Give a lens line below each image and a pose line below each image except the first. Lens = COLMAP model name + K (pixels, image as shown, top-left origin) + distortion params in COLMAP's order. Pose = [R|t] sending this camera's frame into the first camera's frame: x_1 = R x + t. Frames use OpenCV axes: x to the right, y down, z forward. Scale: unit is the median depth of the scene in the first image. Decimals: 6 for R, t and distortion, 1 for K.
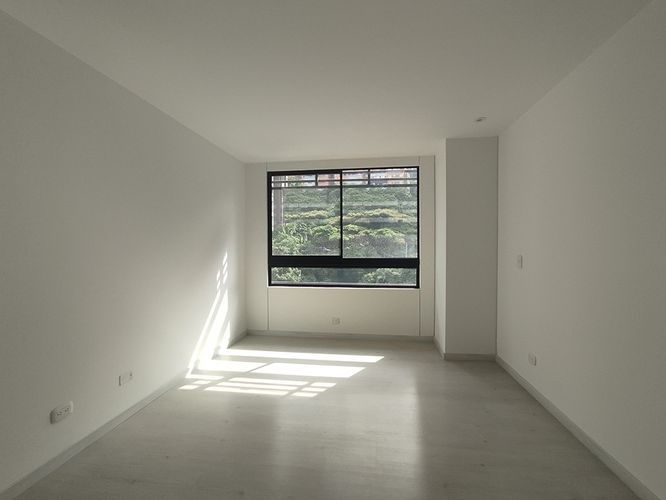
lens RADIAL K [[322.7, 0, 334.2], [0, 322.7, 253.6], [0, 0, 1]] dist [0.001218, 0.056530]
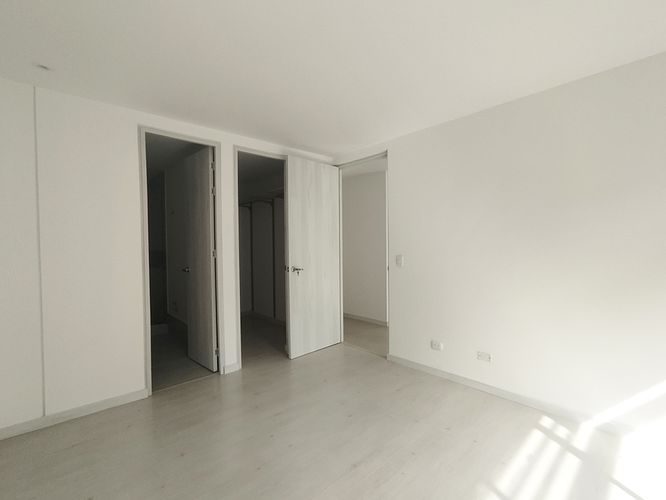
lens RADIAL K [[324.8, 0, 332.8], [0, 324.8, 253.6], [0, 0, 1]] dist [-0.004183, 0.056711]
pose [[-0.644115, 0.030122, -0.764335, 0.366905], [-0.005602, 0.999012, 0.044092, -0.026172], [0.764908, 0.032682, -0.643310, 0.804596]]
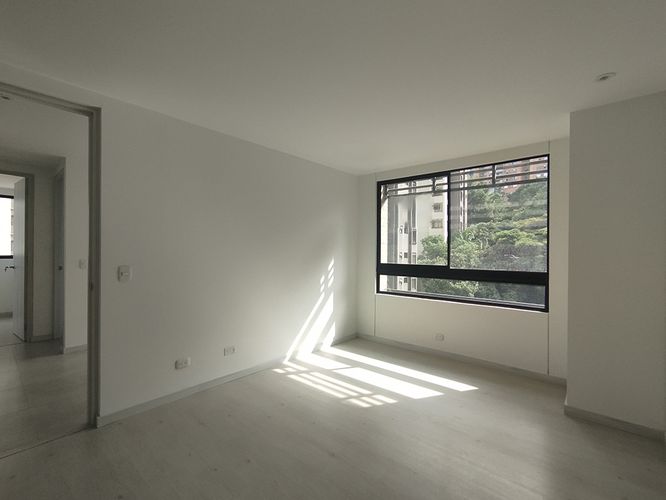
lens RADIAL K [[324.8, 0, 332.8], [0, 324.8, 253.6], [0, 0, 1]] dist [-0.004183, 0.056711]
pose [[0.838084, 0.016937, -0.545279, 0.267368], [-0.026291, 0.999611, -0.009360, -0.012016], [0.544908, 0.022180, 0.838203, 0.065686]]
